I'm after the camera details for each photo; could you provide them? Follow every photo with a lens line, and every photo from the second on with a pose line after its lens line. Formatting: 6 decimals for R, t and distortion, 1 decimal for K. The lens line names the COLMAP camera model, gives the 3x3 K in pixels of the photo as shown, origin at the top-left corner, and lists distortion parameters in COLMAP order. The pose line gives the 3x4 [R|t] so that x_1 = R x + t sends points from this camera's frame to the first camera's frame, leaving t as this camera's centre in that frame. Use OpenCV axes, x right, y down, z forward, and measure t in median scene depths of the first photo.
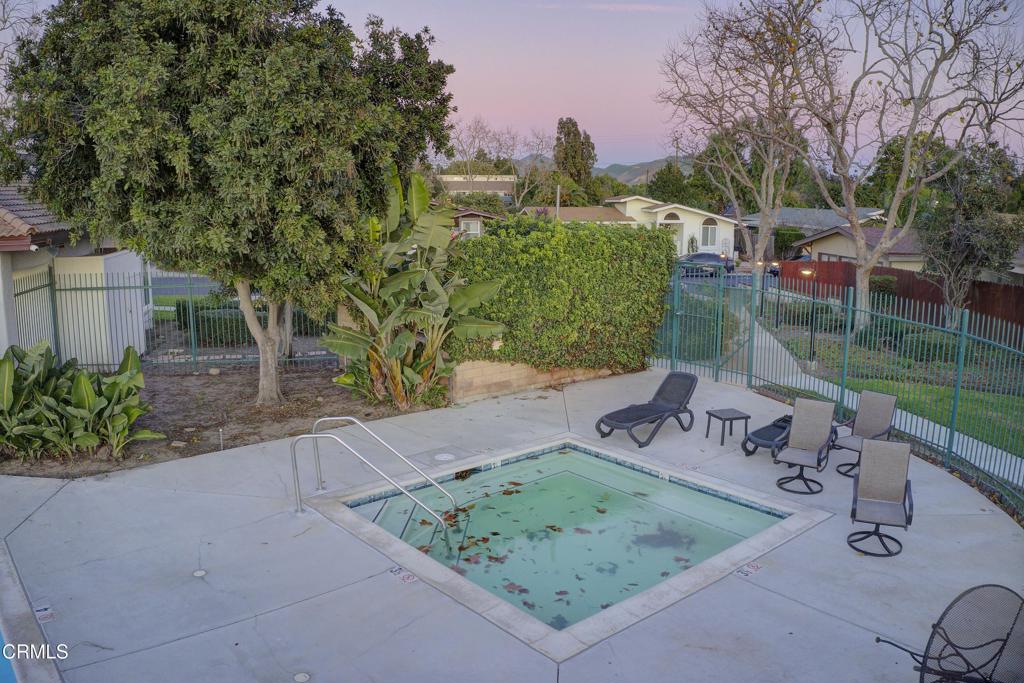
lens RADIAL K [[802.4, 0, 512.0], [0, 802.4, 341.5], [0, 0, 1]] dist [-0.184099, 0.001141]
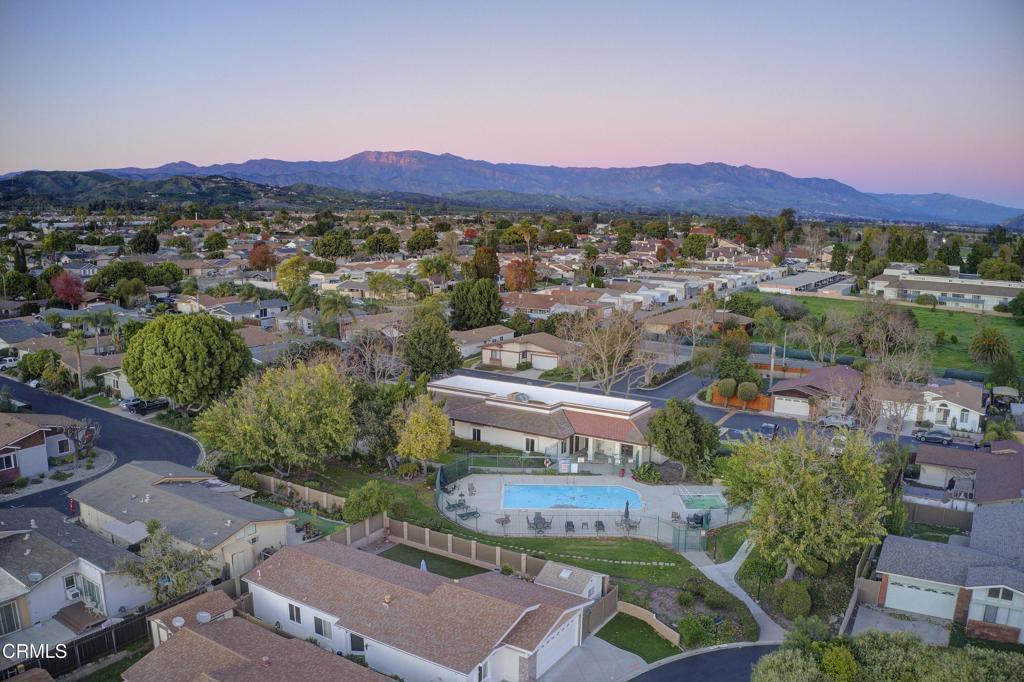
lens RADIAL K [[802.4, 0, 512.0], [0, 802.4, 341.0], [0, 0, 1]] dist [-0.184099, 0.001141]
pose [[0.744572, 0.111738, -0.658124, 2.674786], [-0.129257, 0.991365, 0.022082, -0.964189], [0.654909, 0.068626, 0.752585, -4.624828]]
